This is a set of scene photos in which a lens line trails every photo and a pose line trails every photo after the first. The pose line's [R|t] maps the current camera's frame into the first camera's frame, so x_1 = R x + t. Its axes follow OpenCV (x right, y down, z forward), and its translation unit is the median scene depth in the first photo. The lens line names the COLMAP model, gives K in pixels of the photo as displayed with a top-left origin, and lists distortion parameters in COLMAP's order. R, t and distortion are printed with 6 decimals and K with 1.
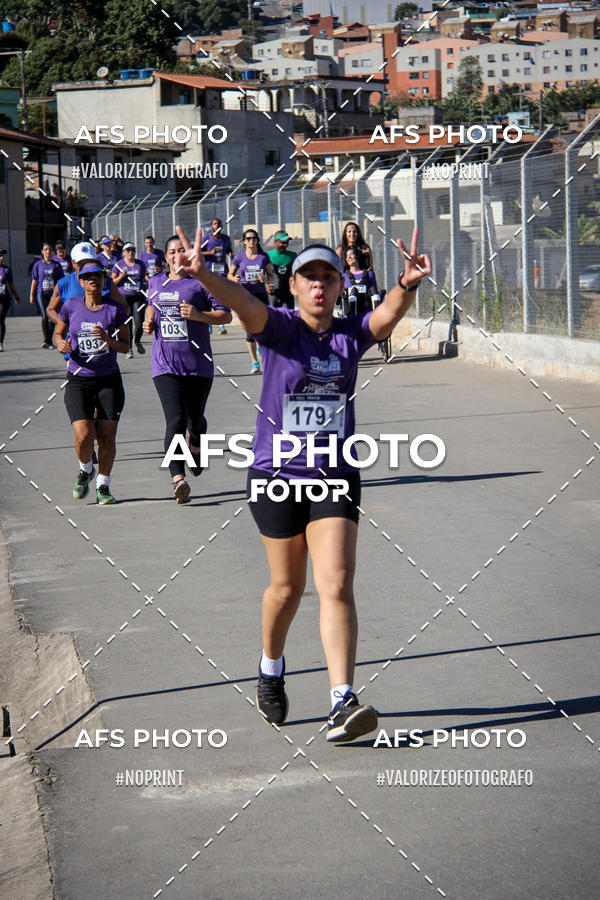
lens RADIAL K [[3850.5, 0, 311.4], [0, 3850.5, 430.8], [0, 0, 1]] dist [1.540264, 7.856953]
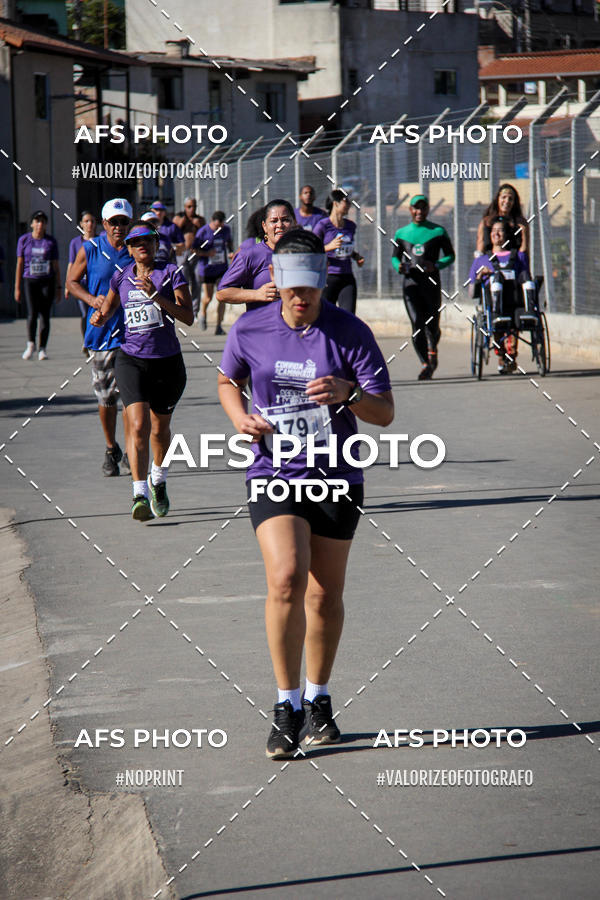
lens RADIAL K [[4388.7, 0, 261.4], [0, 4388.7, 475.4], [0, 0, 1]] dist [1.828861, -7.113054]
pose [[0.999862, 0.016616, -0.000008, -0.041704], [-0.016615, 0.999784, 0.012459, -0.012208], [0.000215, -0.012457, 0.999922, 0.238761]]
